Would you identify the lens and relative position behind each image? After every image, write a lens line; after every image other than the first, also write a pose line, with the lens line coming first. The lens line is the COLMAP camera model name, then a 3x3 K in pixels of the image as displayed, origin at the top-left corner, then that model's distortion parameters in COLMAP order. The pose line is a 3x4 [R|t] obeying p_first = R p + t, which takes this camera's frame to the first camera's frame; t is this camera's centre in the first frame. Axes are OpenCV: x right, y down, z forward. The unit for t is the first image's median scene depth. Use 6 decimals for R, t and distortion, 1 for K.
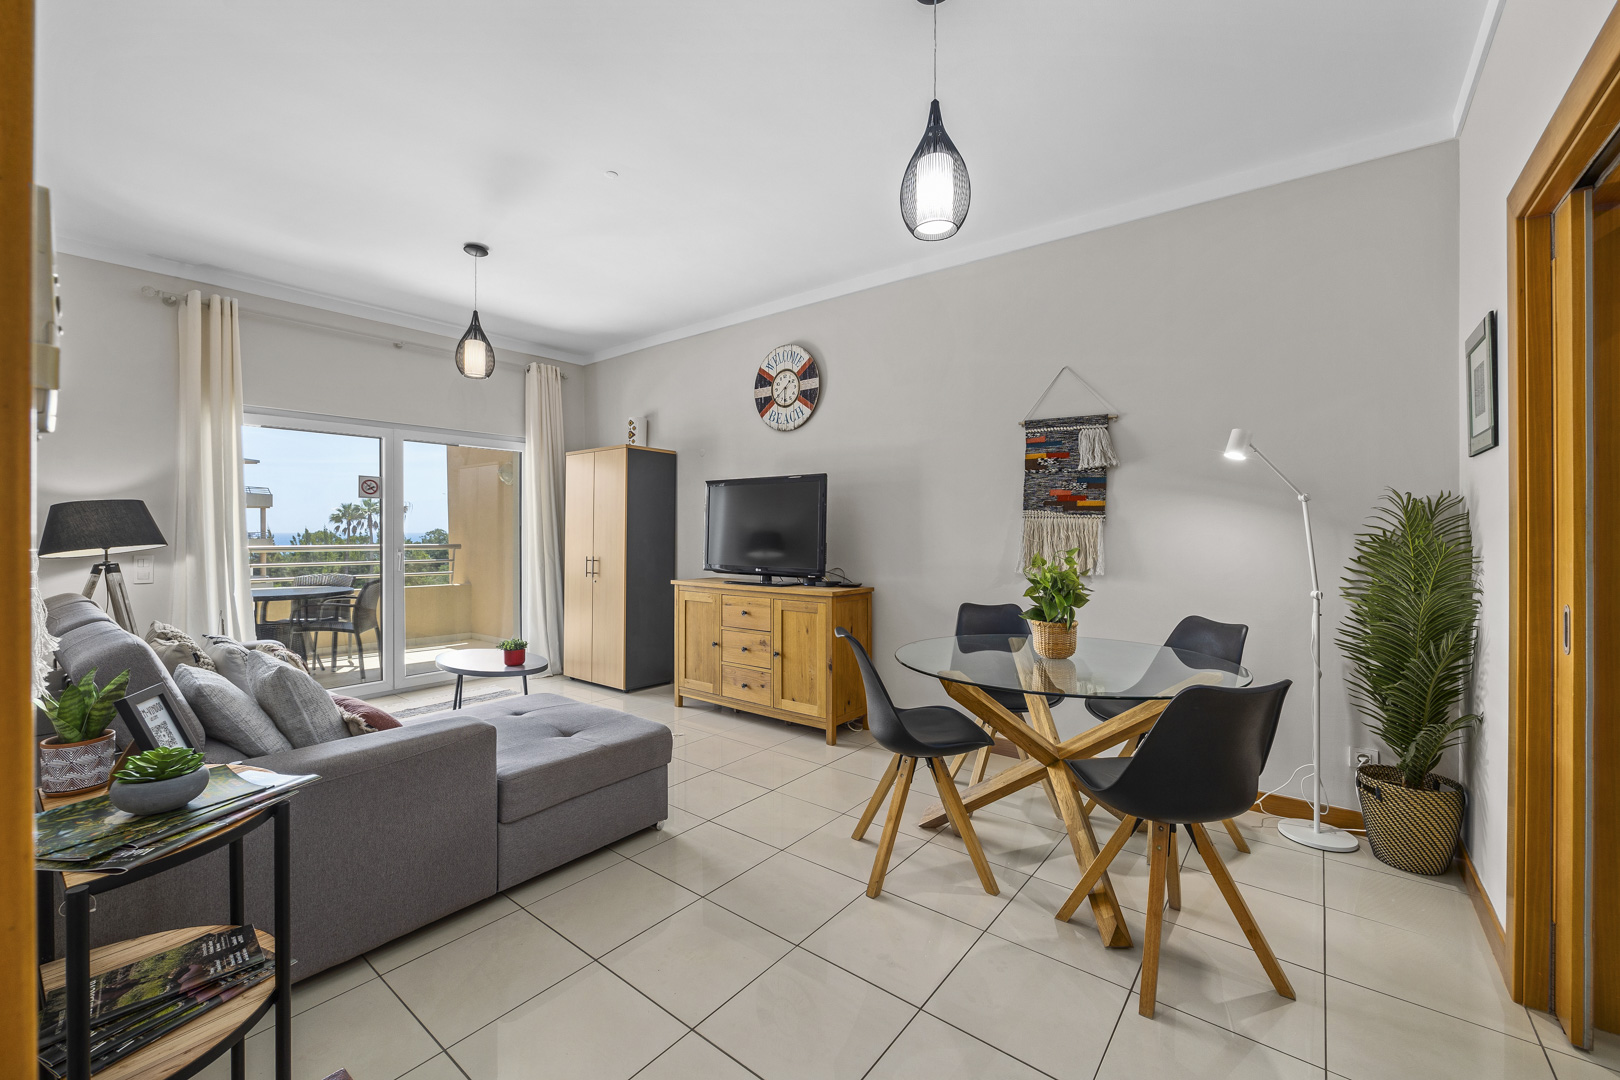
lens RADIAL K [[648.5, 0, 810.0], [0, 648.5, 540.0], [0, 0, 1]] dist [-0.002803, 0.000006]
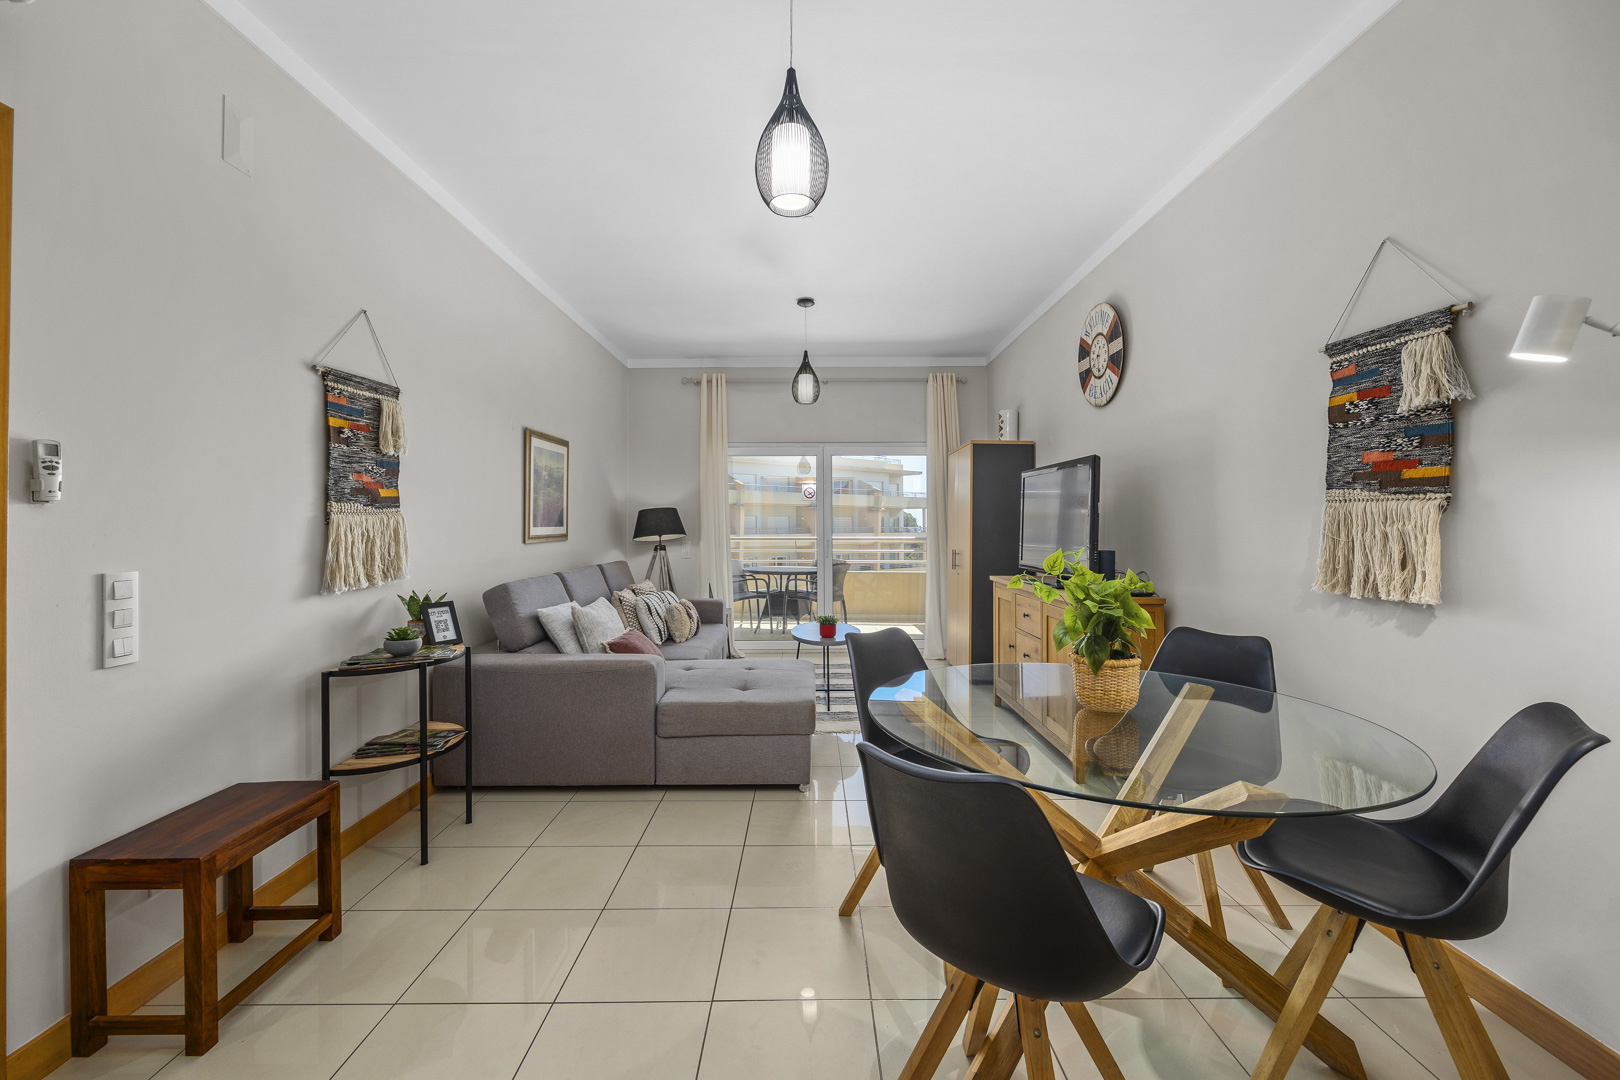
lens RADIAL K [[652.0, 0, 810.7], [0, 652.0, 527.1], [0, 0, 1]] dist [-0.009166, 0.000013]
pose [[0.623554, -0.000599, -0.781780, 0.509414], [-0.008837, 0.999930, -0.007815, -0.001466], [0.781731, 0.011782, 0.623505, 0.236129]]
